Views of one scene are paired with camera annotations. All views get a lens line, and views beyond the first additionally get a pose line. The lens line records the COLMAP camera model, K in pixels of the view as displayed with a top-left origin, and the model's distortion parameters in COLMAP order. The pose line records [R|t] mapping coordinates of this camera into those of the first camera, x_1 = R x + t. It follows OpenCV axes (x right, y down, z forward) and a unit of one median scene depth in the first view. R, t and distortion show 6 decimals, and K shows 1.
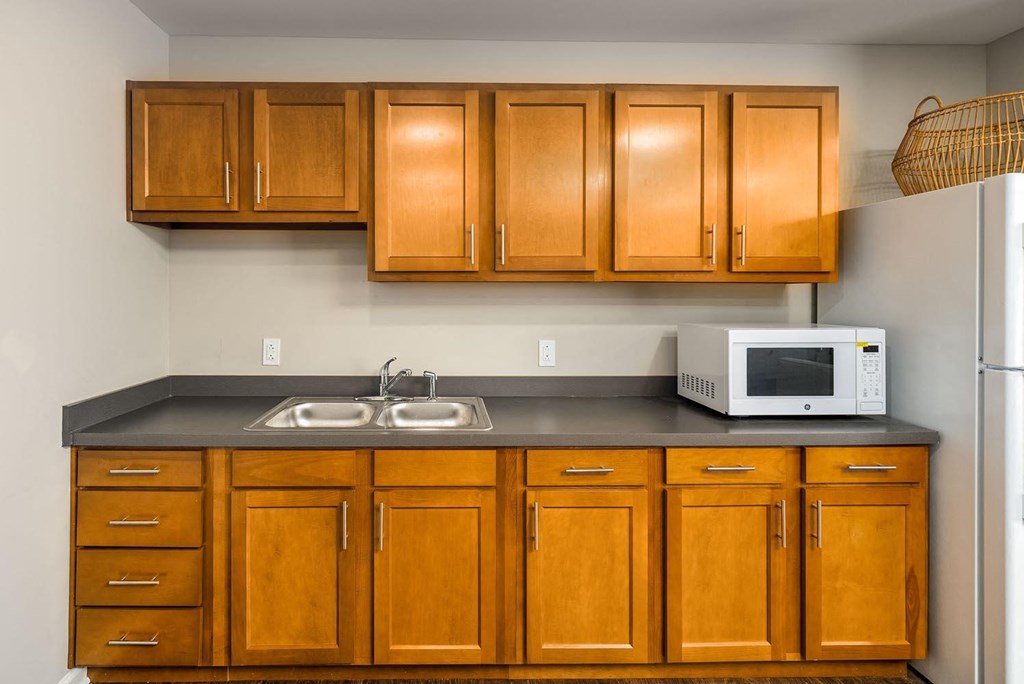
lens RADIAL K [[538.6, 0, 454.8], [0, 538.6, 292.8], [0, 0, 1]] dist [-0.000008, 0.000418]
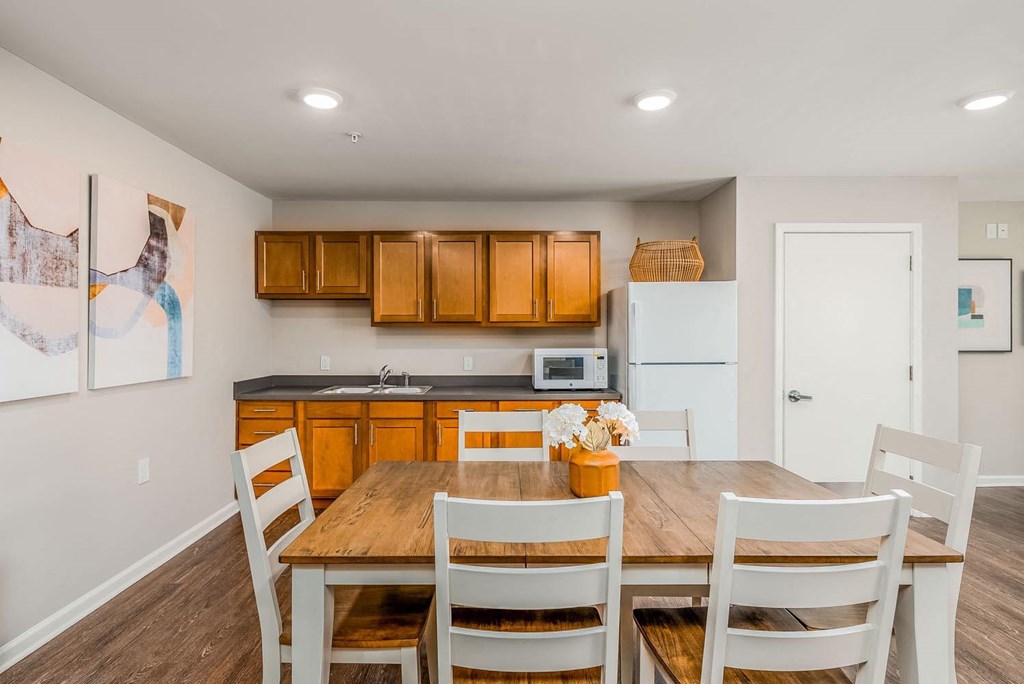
lens RADIAL K [[542.4, 0, 511.8], [0, 542.4, 330.5], [0, 0, 1]] dist [0.001322, 0.000349]
pose [[0.999933, -0.002609, -0.011308, 0.410296], [0.002576, 0.999992, -0.002970, 0.000176], [0.011316, 0.002941, 0.999932, -1.096990]]
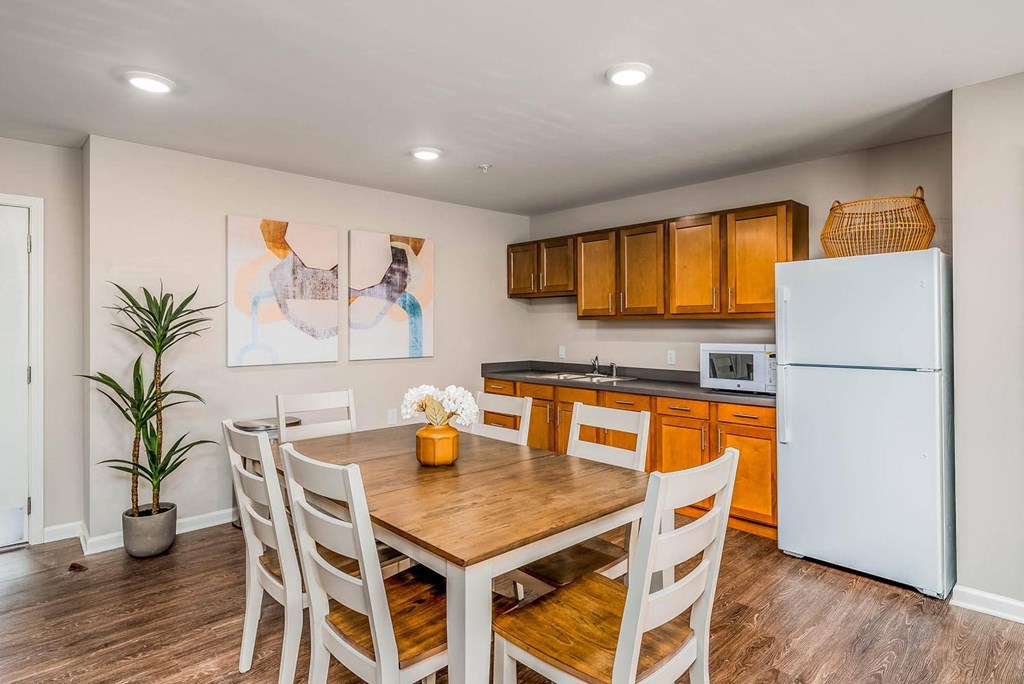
lens RADIAL K [[564.3, 0, 514.7], [0, 564.3, 322.6], [0, 0, 1]] dist [-0.001566, 0.000356]
pose [[0.665625, -0.007353, -0.746250, 1.480017], [0.004918, 0.999973, -0.005466, 0.000709], [0.746270, -0.000031, 0.665643, -0.810162]]
